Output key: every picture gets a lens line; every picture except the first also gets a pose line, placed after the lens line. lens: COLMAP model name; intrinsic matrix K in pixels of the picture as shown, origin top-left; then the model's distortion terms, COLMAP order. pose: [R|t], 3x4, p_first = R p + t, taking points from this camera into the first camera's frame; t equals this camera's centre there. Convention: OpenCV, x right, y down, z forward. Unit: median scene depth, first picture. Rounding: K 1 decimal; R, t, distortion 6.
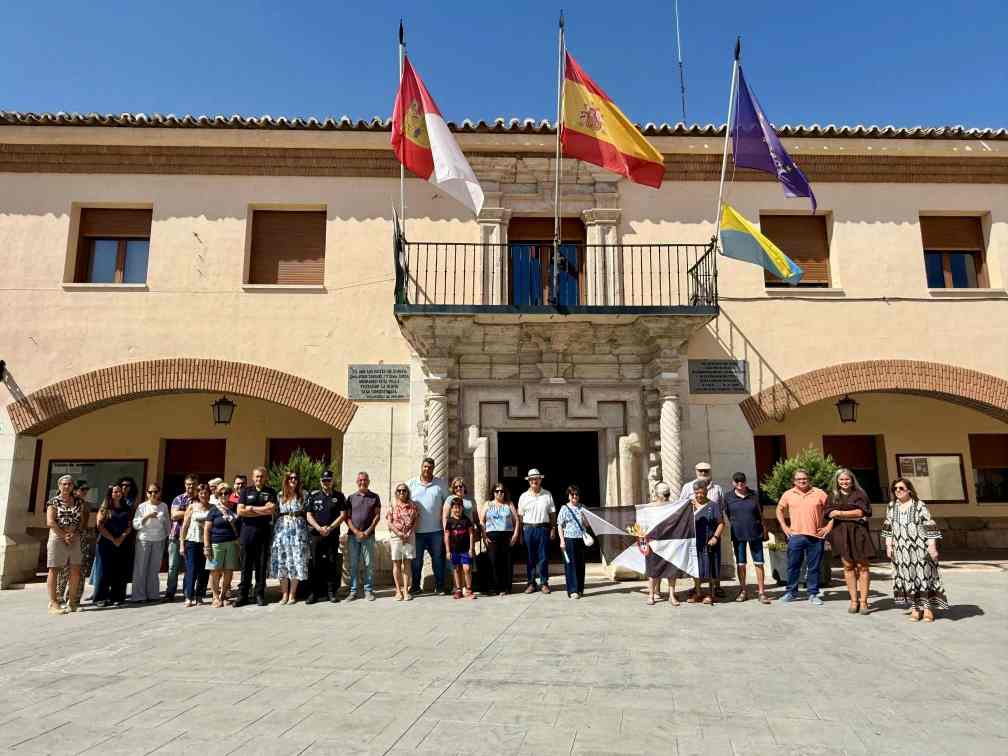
lens RADIAL K [[640.5, 0, 504.1], [0, 640.5, 379.3], [0, 0, 1]] dist [-0.002381, -0.004035]
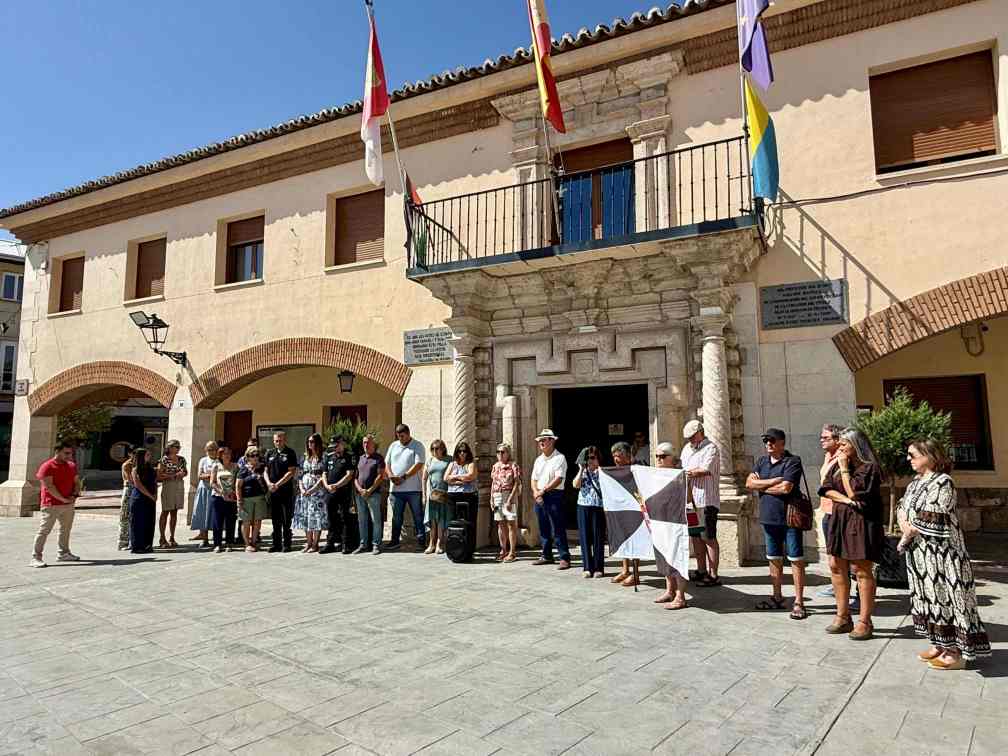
lens RADIAL K [[623.7, 0, 501.9], [0, 623.7, 381.6], [0, 0, 1]] dist [-0.004508, 0.001250]
pose [[0.882411, -0.049693, -0.467848, 0.374328], [0.081726, 0.995479, 0.048407, 0.022474], [0.463327, -0.080950, 0.882483, 0.169118]]
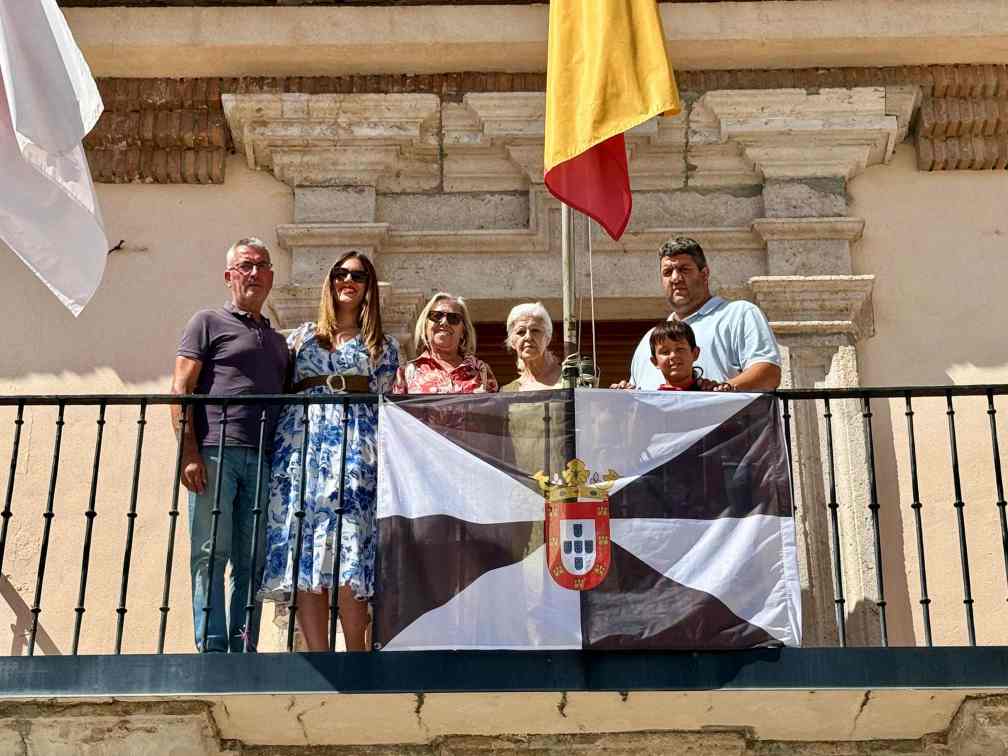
lens RADIAL K [[2124.0, 0, 503.3], [0, 2124.0, 377.6], [0, 0, 1]] dist [0.274477, 0.000000]
pose [[0.998568, -0.024296, -0.047664, 0.086111], [0.008822, 0.953514, -0.301221, 0.016565], [0.052767, 0.300369, 0.952362, 0.241519]]
